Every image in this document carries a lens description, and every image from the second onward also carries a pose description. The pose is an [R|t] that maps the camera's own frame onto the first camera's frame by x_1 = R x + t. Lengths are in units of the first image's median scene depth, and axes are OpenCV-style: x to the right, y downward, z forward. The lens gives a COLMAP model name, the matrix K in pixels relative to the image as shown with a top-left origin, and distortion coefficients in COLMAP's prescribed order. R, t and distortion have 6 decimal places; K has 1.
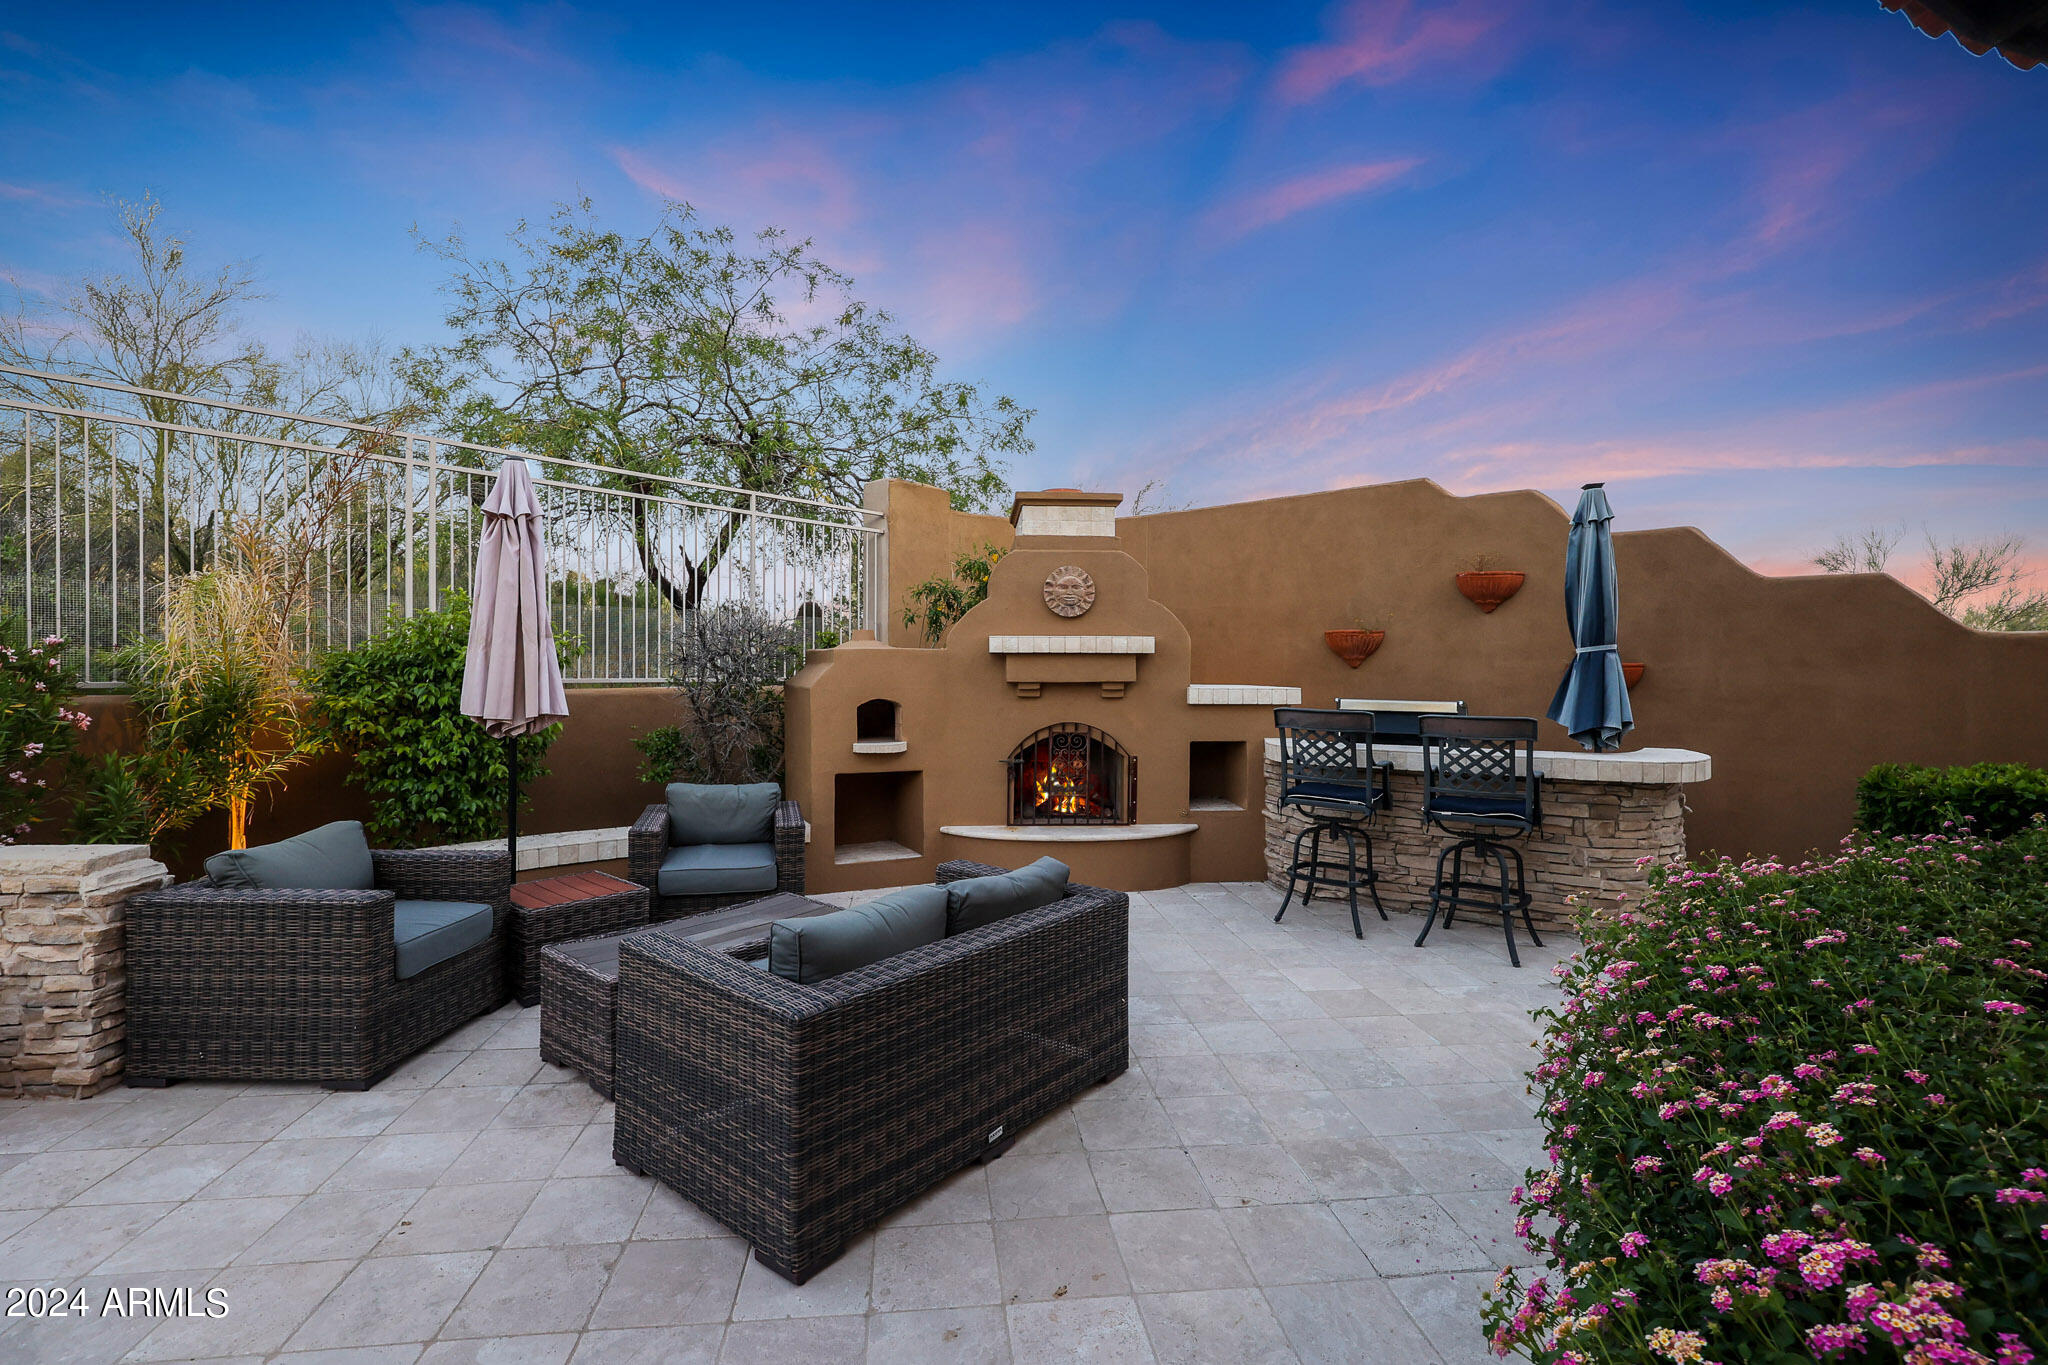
lens RADIAL K [[900.2, 0, 1024.0], [0, 900.2, 682.5], [0, 0, 1]] dist [-0.000128, -0.000038]
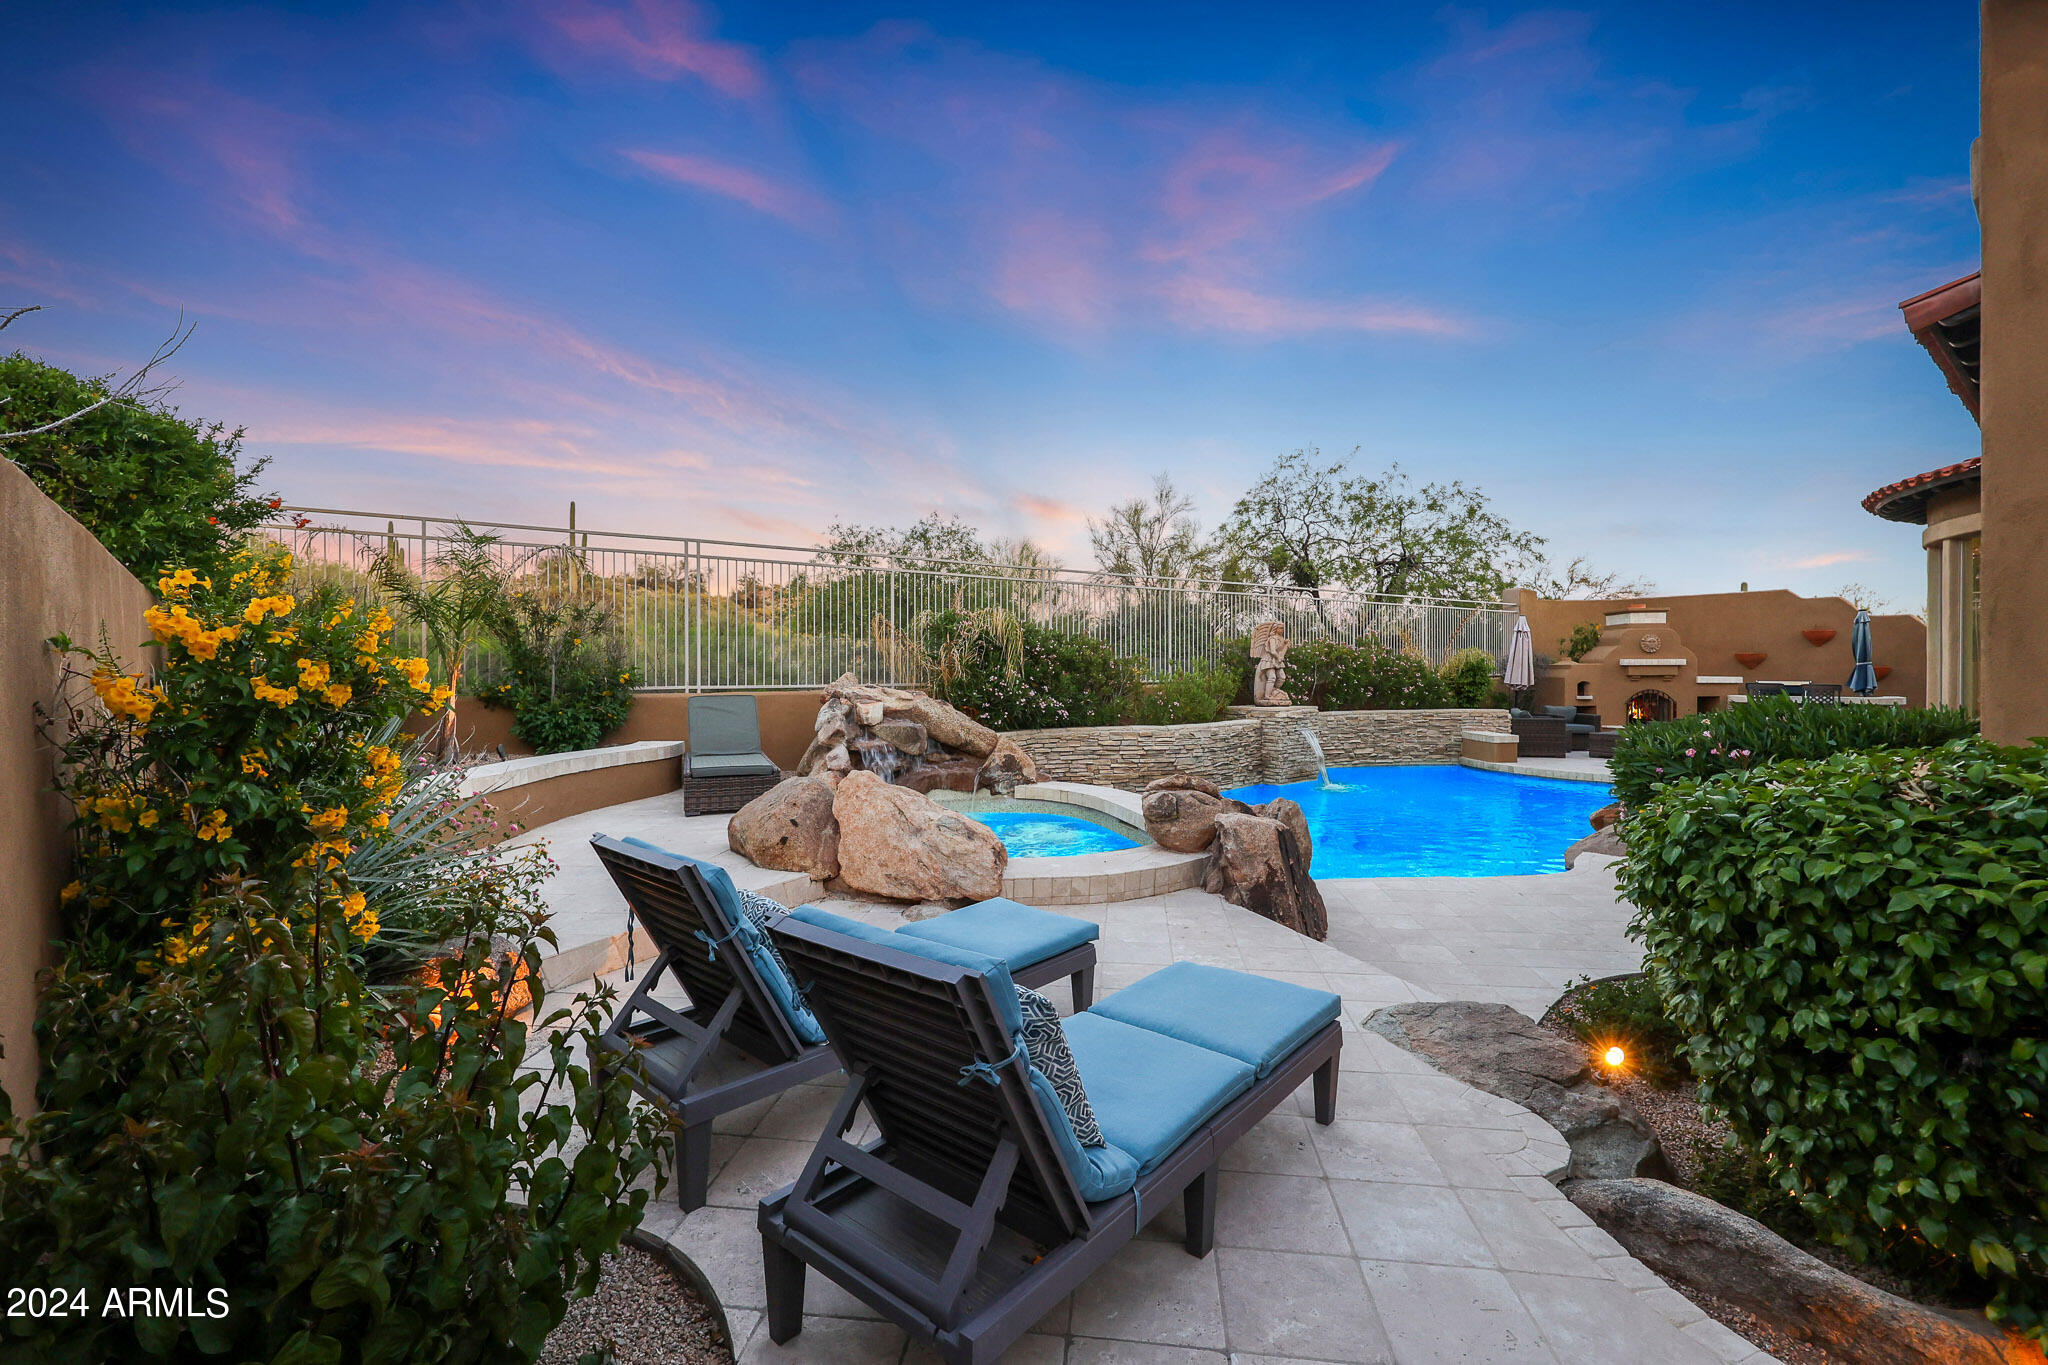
lens RADIAL K [[900.2, 0, 1024.0], [0, 900.2, 682.5], [0, 0, 1]] dist [-0.000128, -0.000038]
pose [[0.974918, -0.002440, -0.222550, -1.243103], [0.001970, 0.999995, -0.002338, 0.025181], [0.222555, 0.001841, 0.974919, -2.217894]]
